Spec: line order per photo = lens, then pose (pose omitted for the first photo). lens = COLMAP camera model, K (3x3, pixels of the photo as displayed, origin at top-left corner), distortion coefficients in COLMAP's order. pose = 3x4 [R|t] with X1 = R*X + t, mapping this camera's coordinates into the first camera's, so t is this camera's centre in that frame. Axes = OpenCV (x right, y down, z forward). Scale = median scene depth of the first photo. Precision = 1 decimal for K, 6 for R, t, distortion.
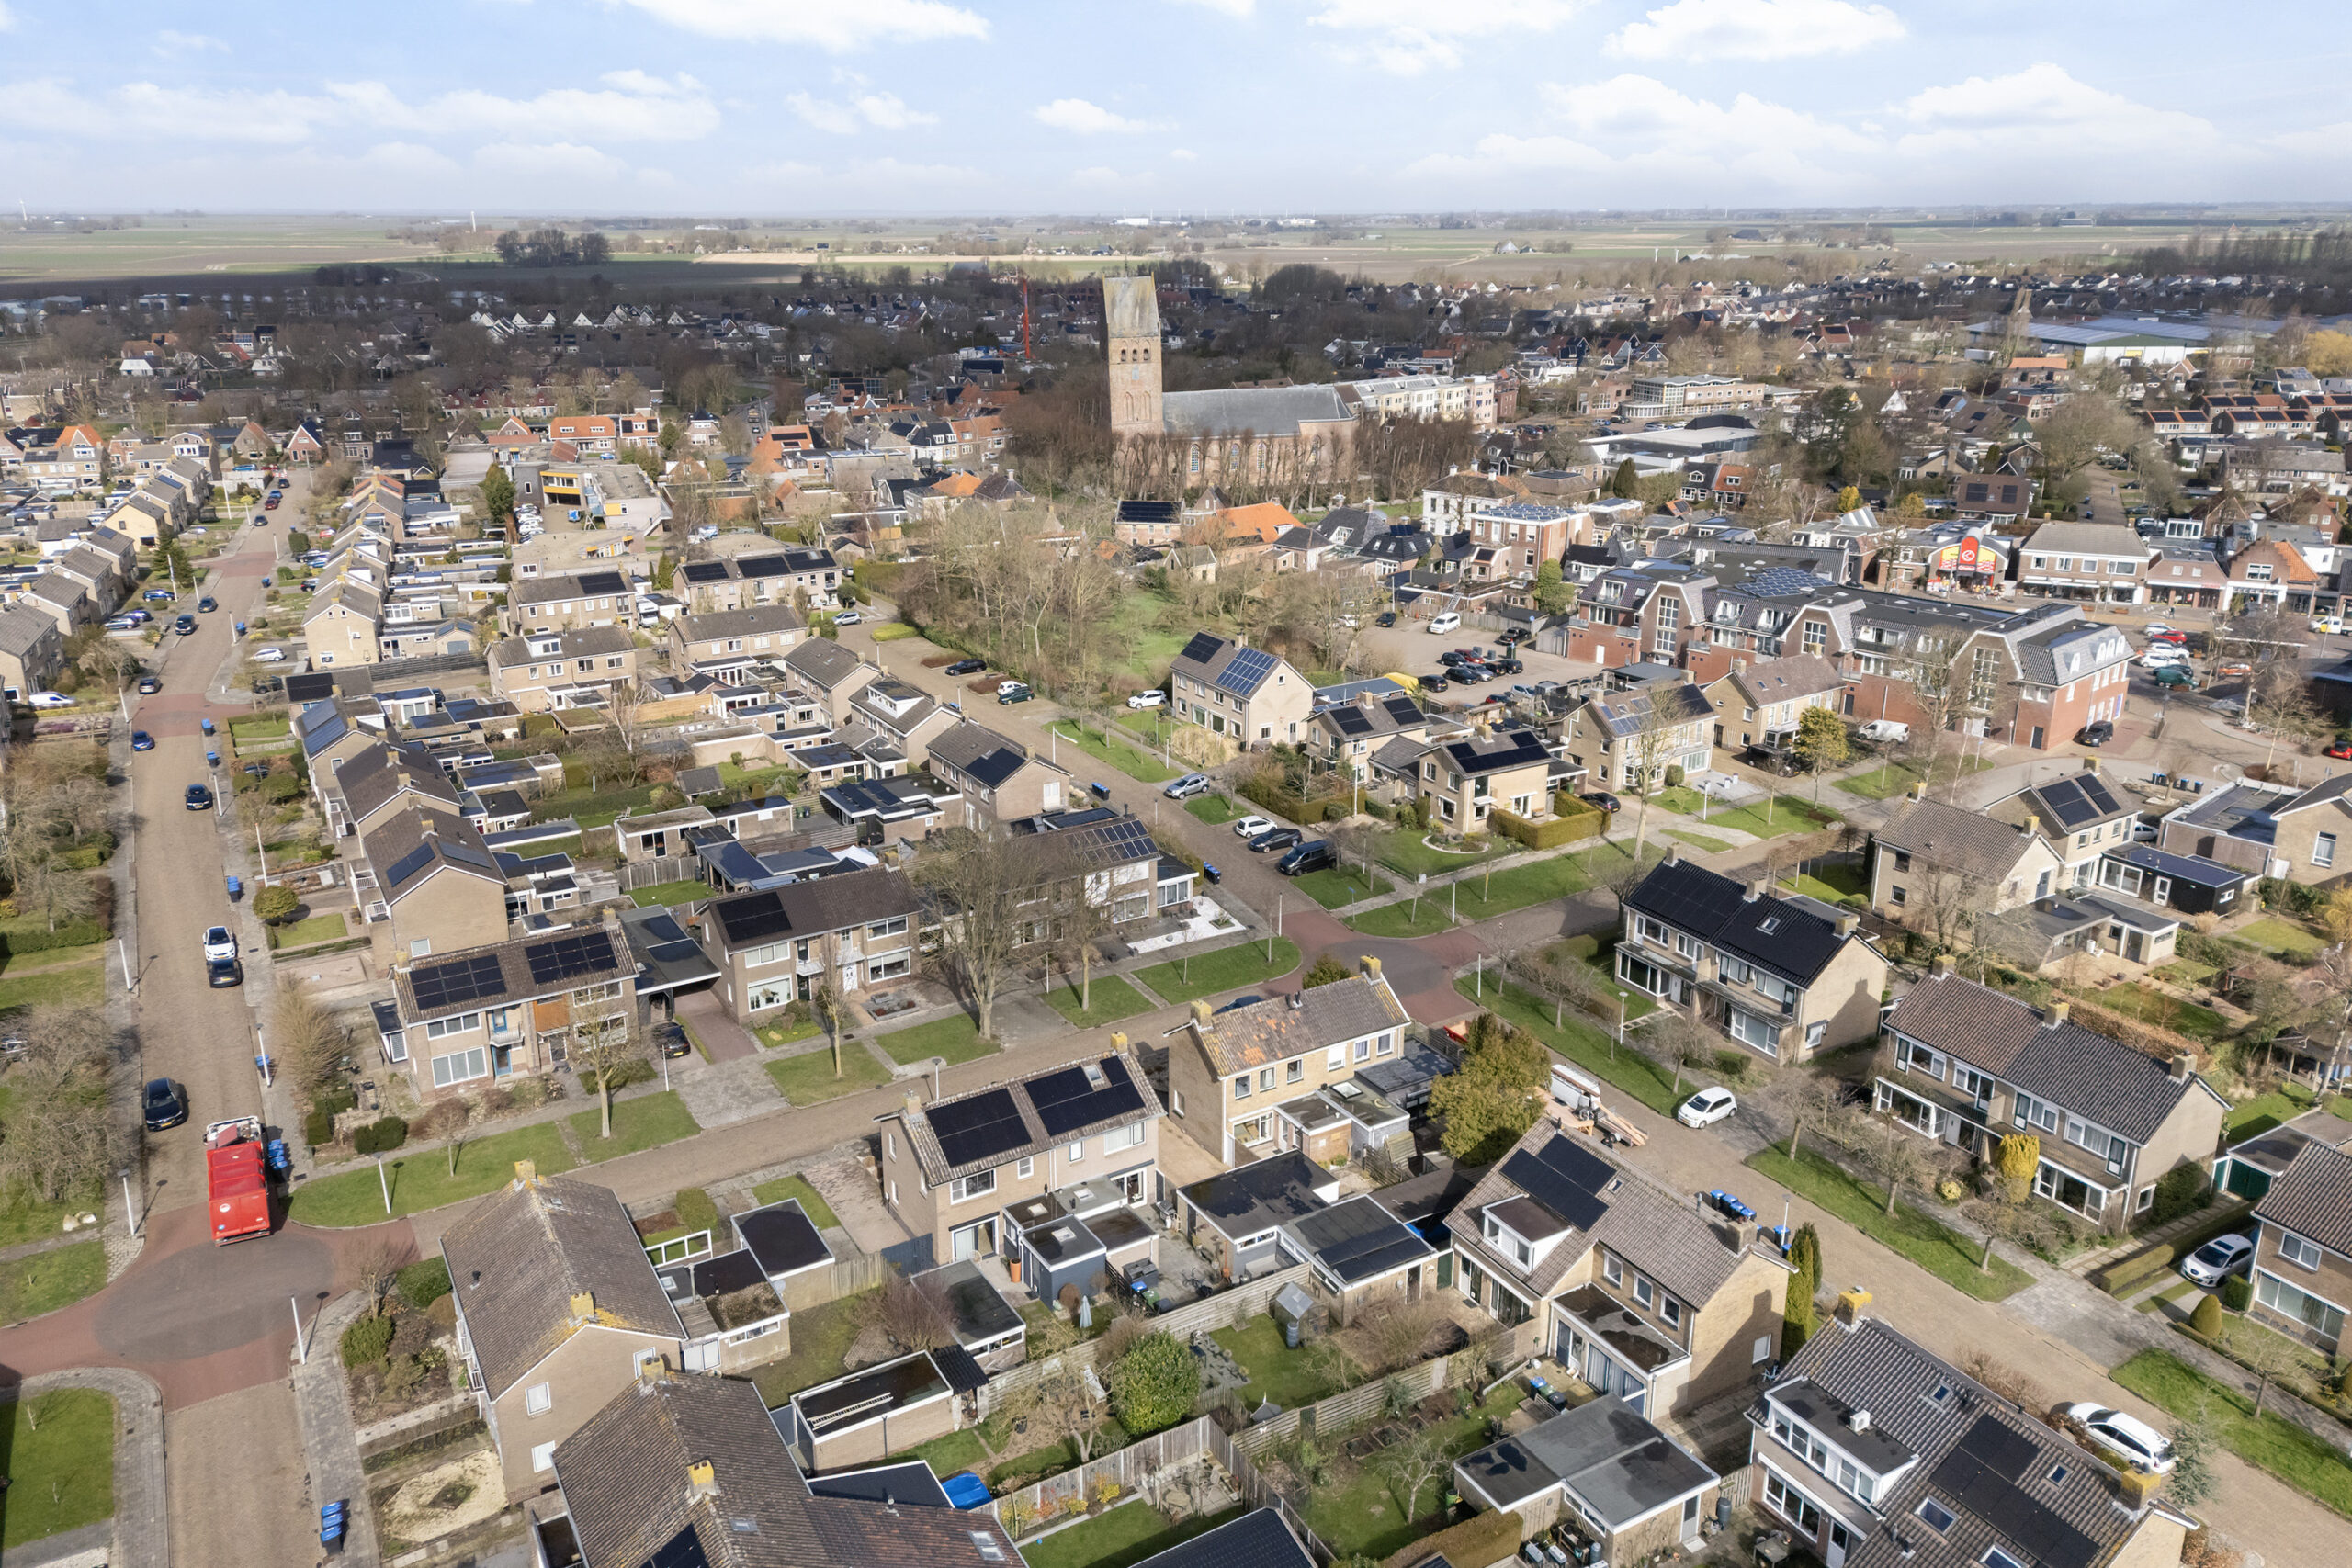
lens RADIAL K [[1726.3, 0, 1178.7], [0, 1726.3, 732.4], [0, 0, 1]] dist [0.102926, -0.101234]
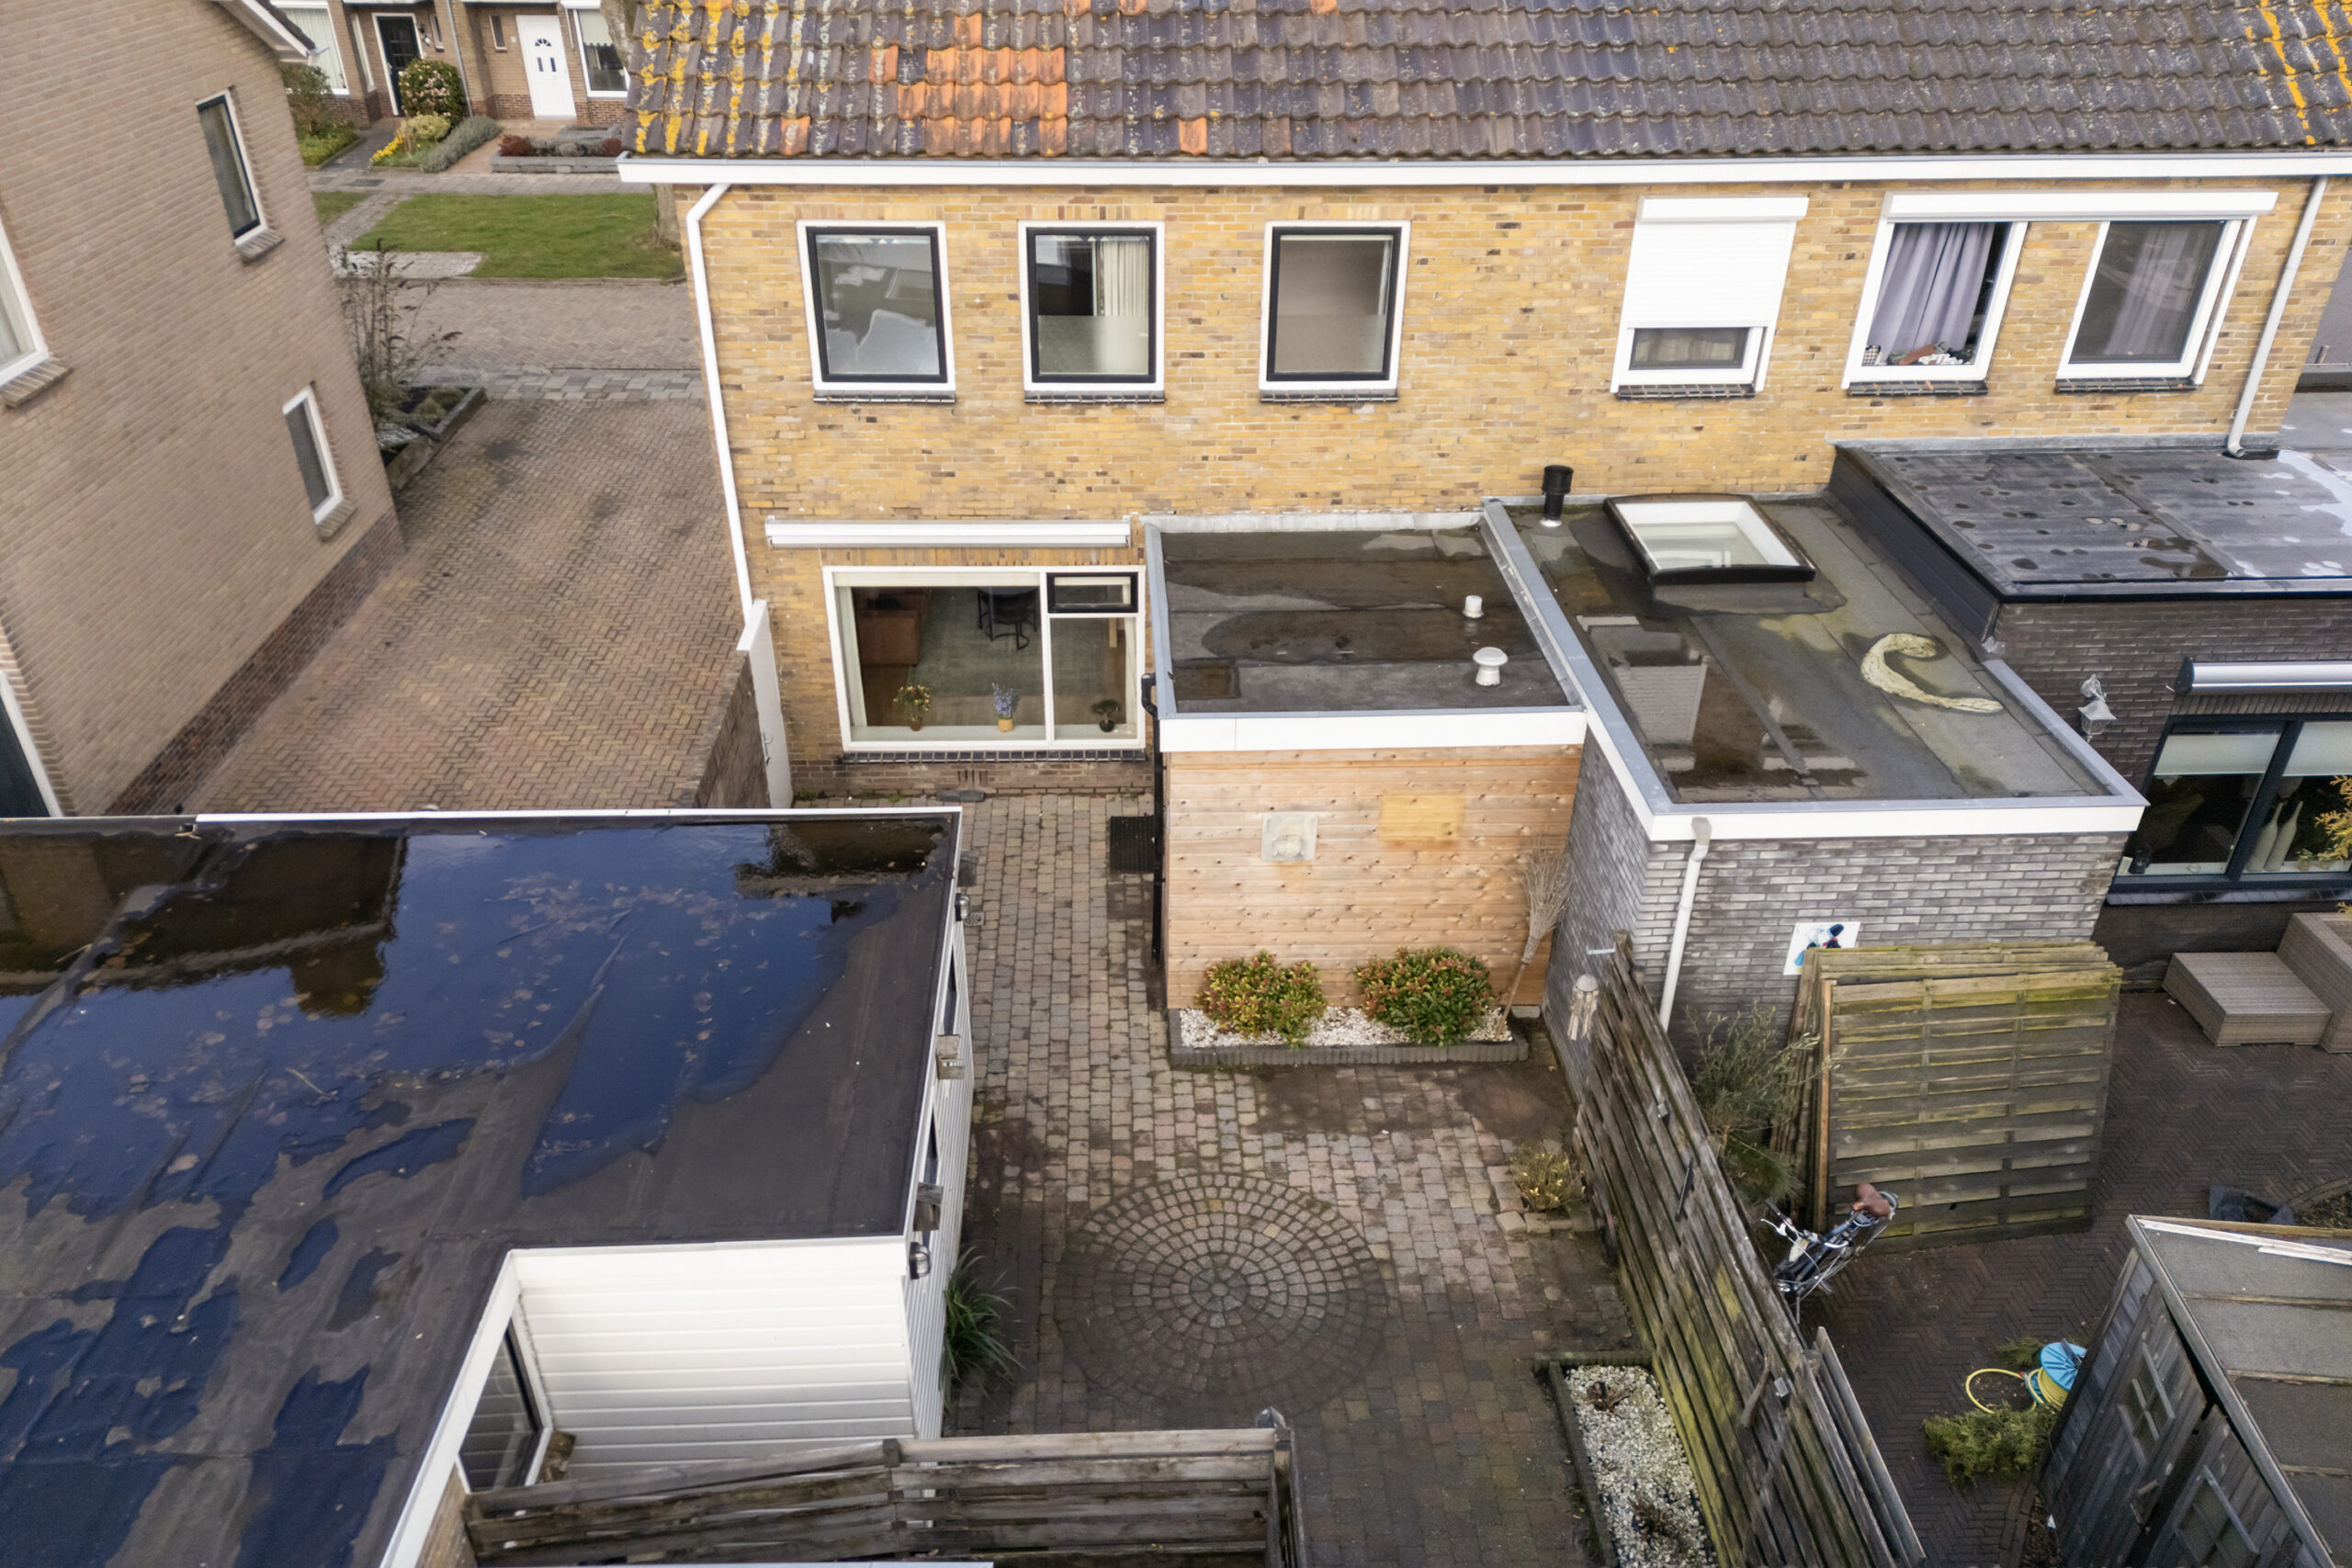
lens RADIAL K [[1693.3, 0, 1183.5], [0, 1693.3, 887.7], [0, 0, 1]] dist [0.116502, -0.097006]
pose [[0.875091, 0.273629, -0.399178, 0.123284], [-0.150101, 0.937599, 0.313652, 0.196737], [0.460093, -0.214557, 0.861557, 0.865185]]
